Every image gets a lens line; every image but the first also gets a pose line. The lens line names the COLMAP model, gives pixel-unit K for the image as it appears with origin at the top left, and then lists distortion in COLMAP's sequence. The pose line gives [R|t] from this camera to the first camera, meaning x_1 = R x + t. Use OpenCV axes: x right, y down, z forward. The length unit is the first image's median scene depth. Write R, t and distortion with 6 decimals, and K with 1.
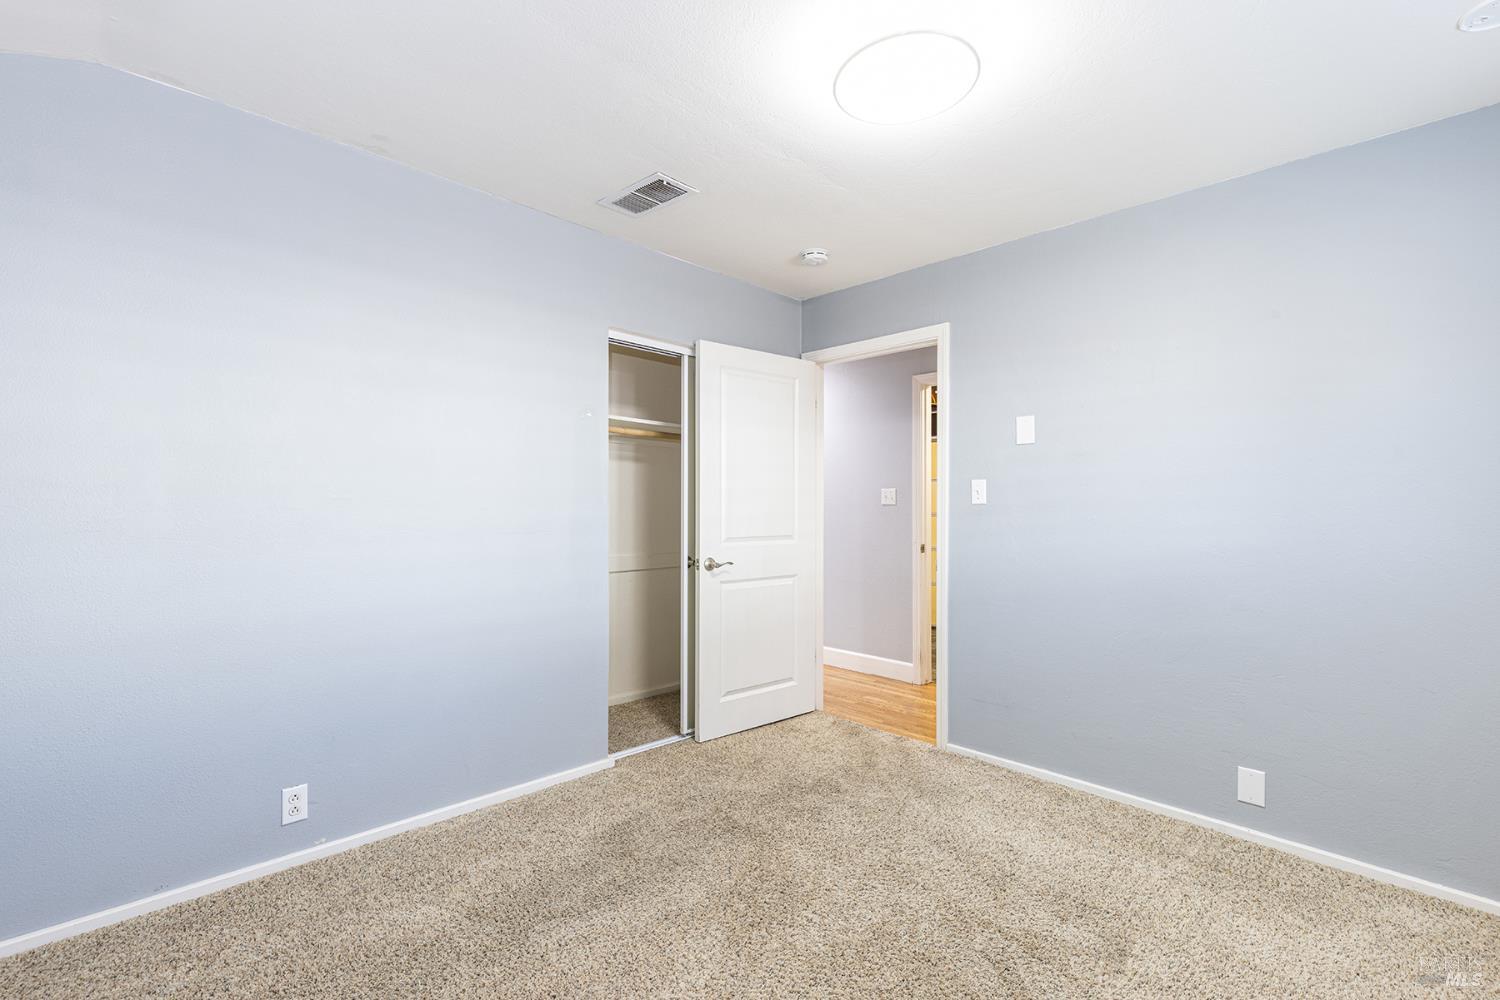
lens RADIAL K [[674.4, 0, 754.0], [0, 674.4, 496.5], [0, 0, 1]] dist [0.000022, 0.001191]
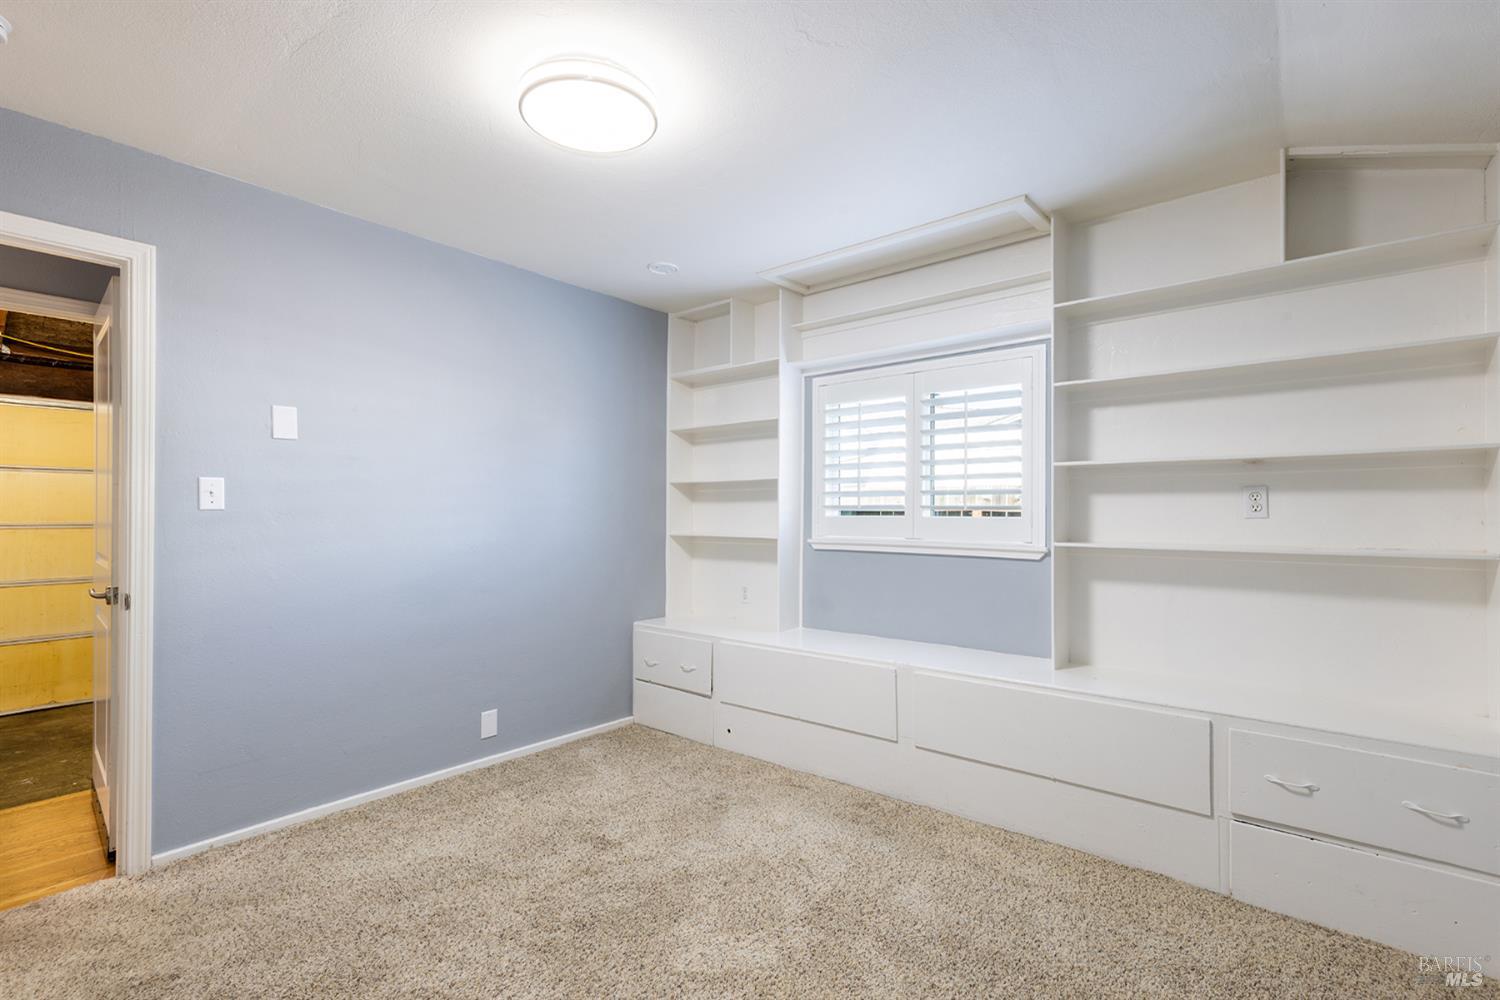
lens RADIAL K [[674.4, 0, 754.3], [0, 674.4, 505.1], [0, 0, 1]] dist [0.000022, 0.001191]
pose [[-0.105369, 0.009696, 0.994386, -0.519967], [-0.009047, 0.999902, -0.010709, 0.009744], [-0.994392, -0.010124, -0.105271, 0.517117]]
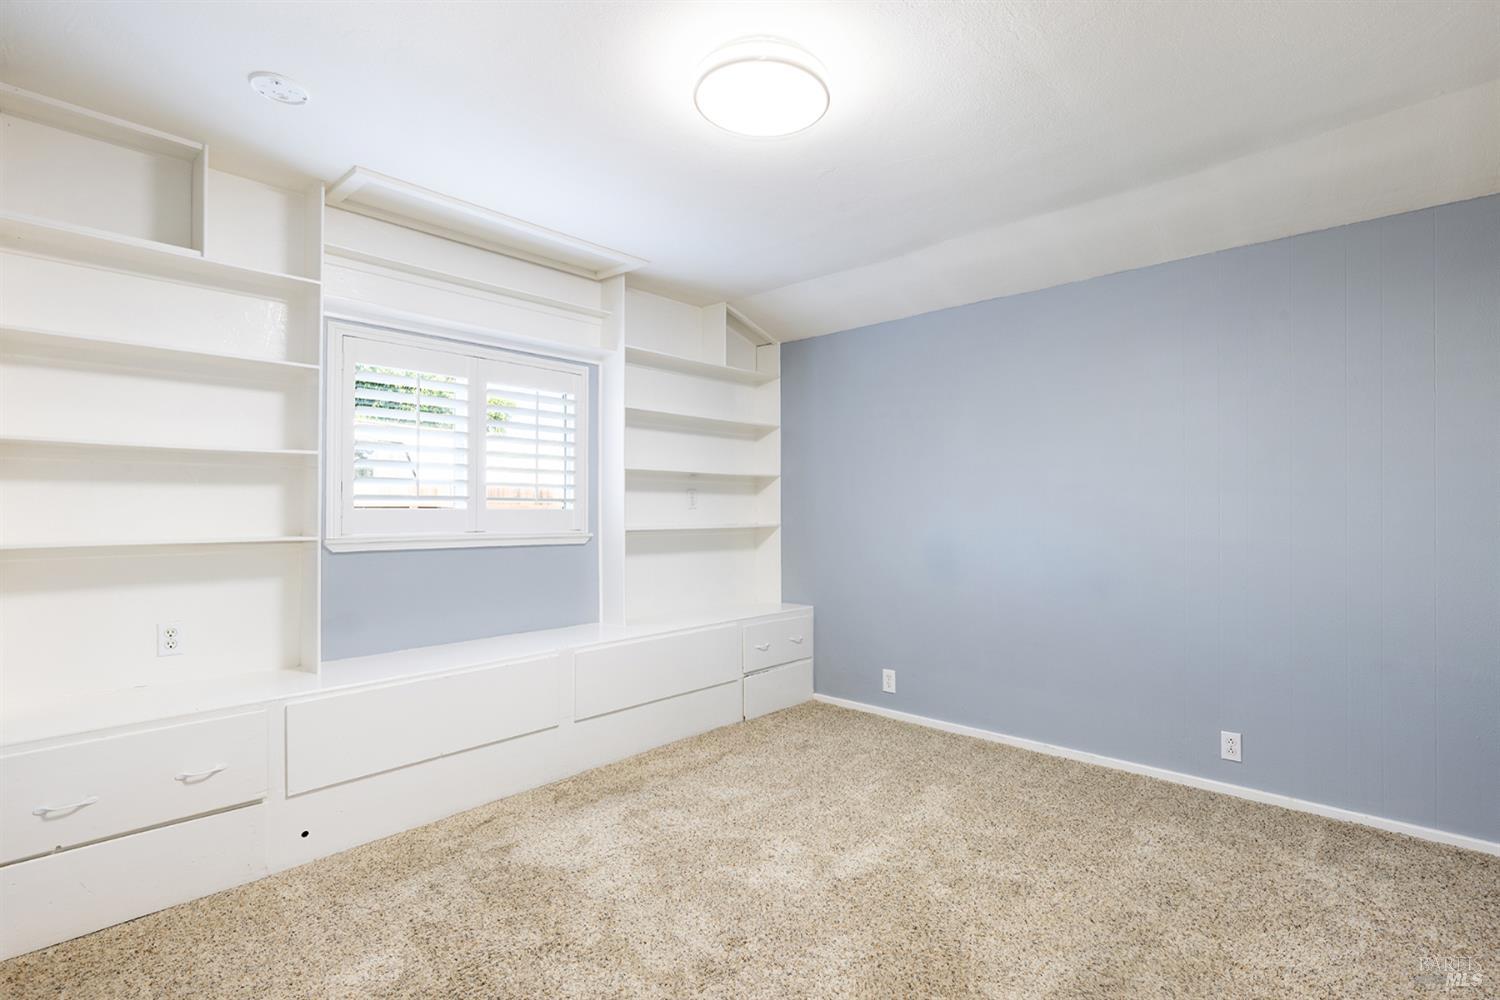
lens RADIAL K [[732.7, 0, 749.8], [0, 732.7, 507.8], [0, 0, 1]] dist [0.004718, 0.000473]
pose [[-0.998386, 0.000916, -0.056783, 0.187185], [0.001504, 0.999946, -0.010315, 0.025153], [0.056771, -0.010384, -0.998333, 1.297803]]
